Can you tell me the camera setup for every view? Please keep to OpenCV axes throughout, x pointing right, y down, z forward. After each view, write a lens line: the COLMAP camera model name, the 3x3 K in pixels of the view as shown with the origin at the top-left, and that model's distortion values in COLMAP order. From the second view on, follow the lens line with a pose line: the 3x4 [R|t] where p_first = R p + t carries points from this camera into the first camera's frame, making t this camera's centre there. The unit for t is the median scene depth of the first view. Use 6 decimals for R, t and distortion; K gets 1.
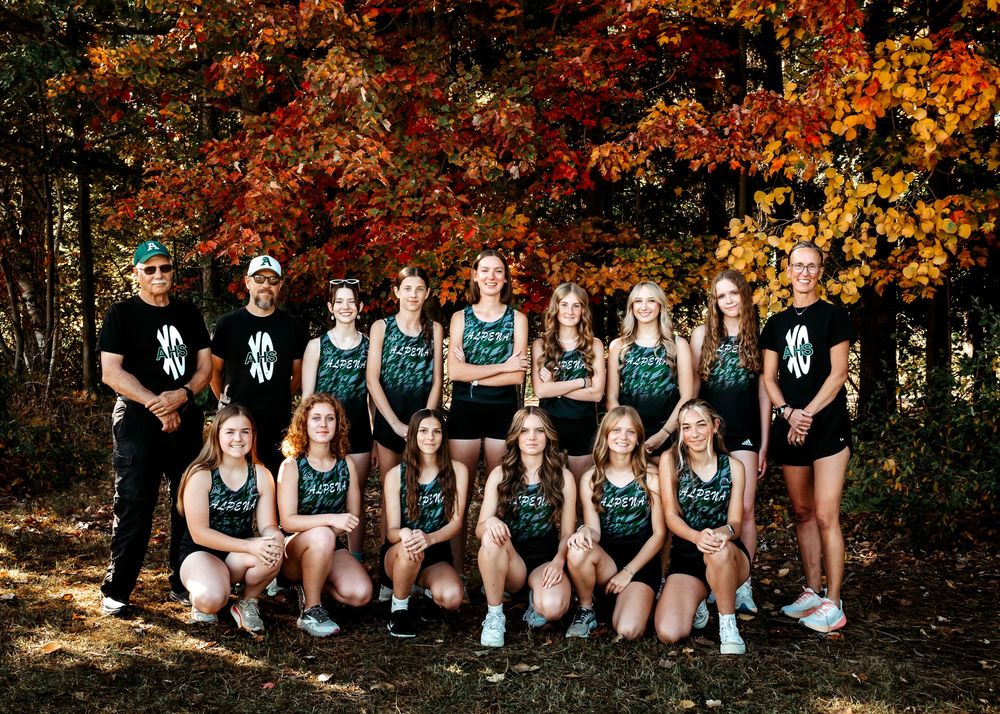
lens RADIAL K [[1067.1, 0, 500.4], [0, 1067.1, 366.7], [0, 0, 1]] dist [-0.007475, 0.000000]
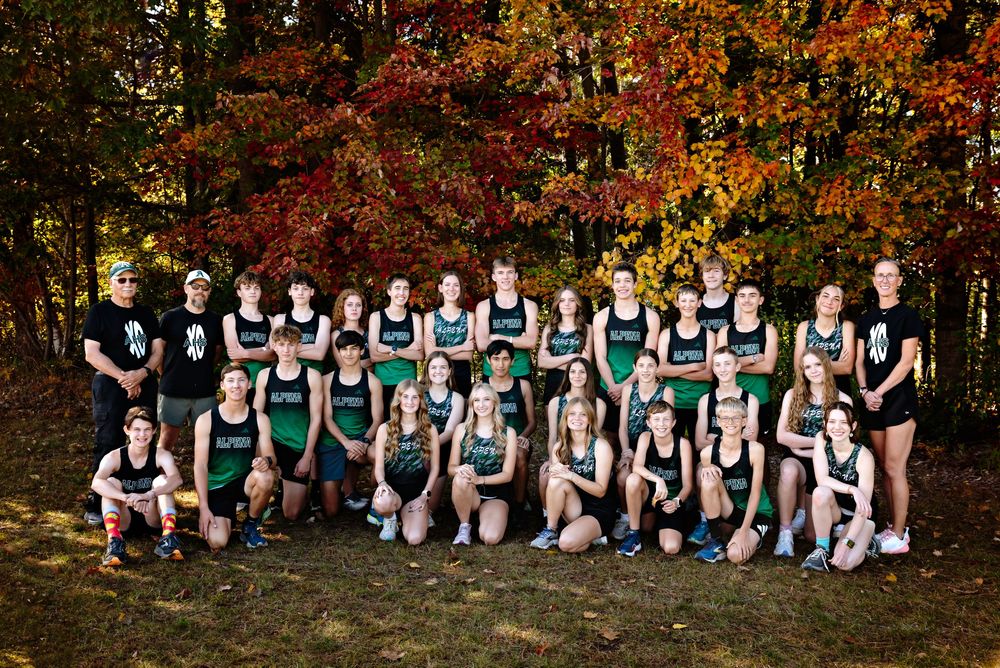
lens RADIAL K [[999.1, 0, 499.1], [0, 999.1, 327.5], [0, 0, 1]] dist [0.007059, 0.000000]
pose [[0.986909, -0.006002, 0.161167, -0.175390], [0.010214, 0.999627, -0.025319, 0.008072], [-0.160955, 0.026634, 0.986602, -0.425466]]
